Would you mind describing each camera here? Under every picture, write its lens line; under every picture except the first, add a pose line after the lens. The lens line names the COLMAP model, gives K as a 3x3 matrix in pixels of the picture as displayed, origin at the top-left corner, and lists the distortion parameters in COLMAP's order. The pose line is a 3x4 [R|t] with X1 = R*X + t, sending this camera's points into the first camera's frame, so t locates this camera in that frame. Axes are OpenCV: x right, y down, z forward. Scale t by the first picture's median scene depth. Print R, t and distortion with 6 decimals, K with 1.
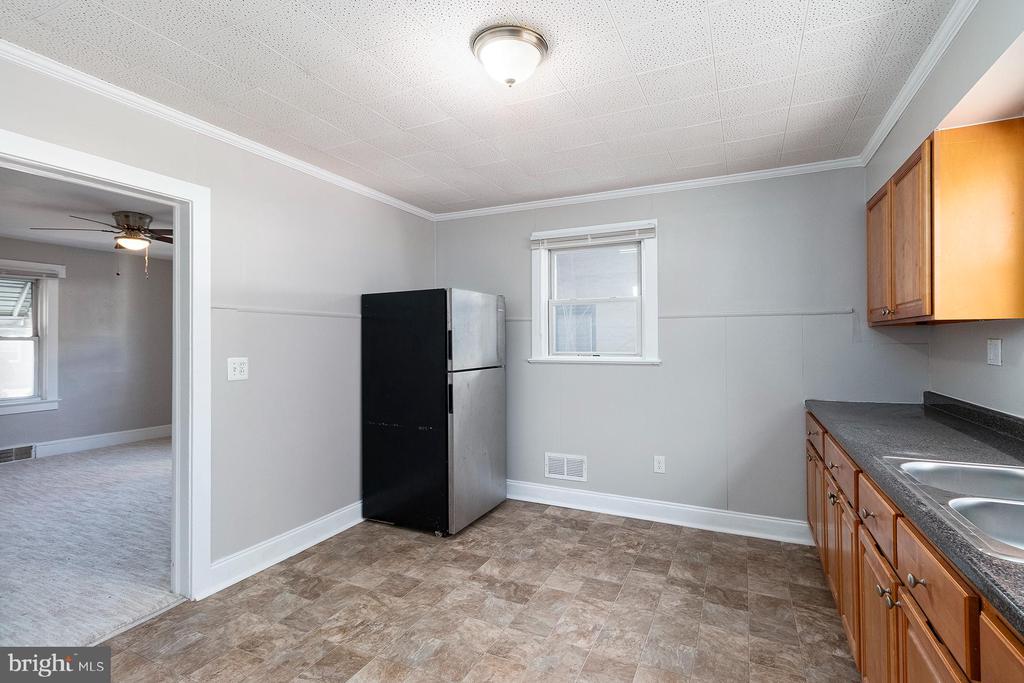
lens RADIAL K [[481.9, 0, 516.3], [0, 481.9, 336.0], [0, 0, 1]] dist [0.001804, -0.000111]
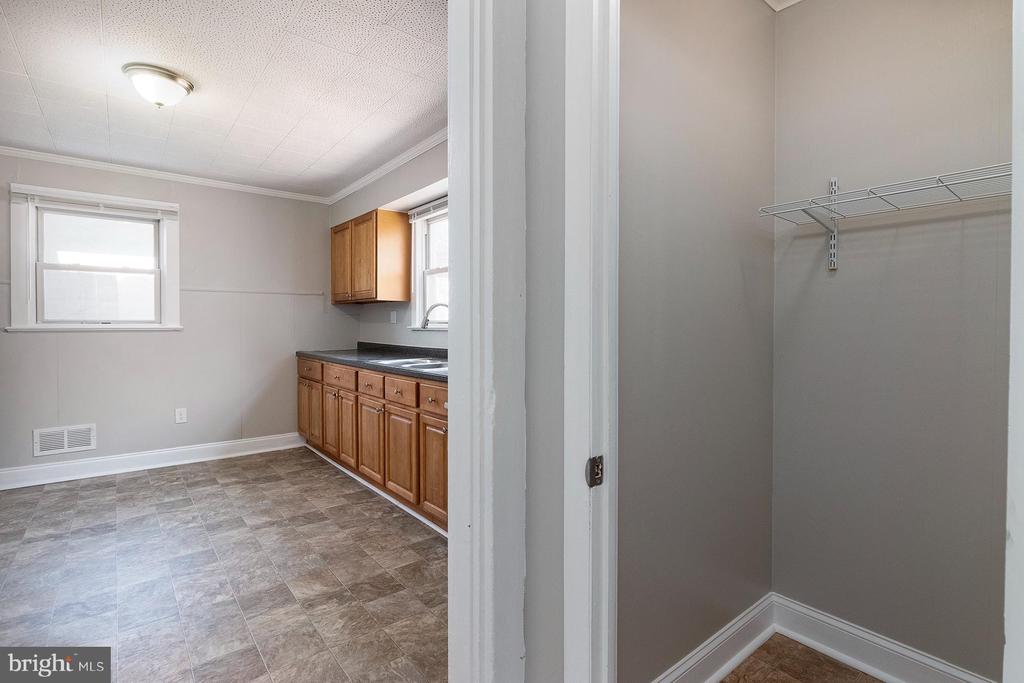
lens RADIAL K [[497.2, 0, 514.1], [0, 497.2, 334.2], [0, 0, 1]] dist [0.002360, 0.000344]
pose [[0.445269, -0.014563, 0.895278, -0.526541], [-0.013719, 0.999639, 0.023084, 0.036852], [-0.895292, -0.022561, 0.444909, -0.319739]]
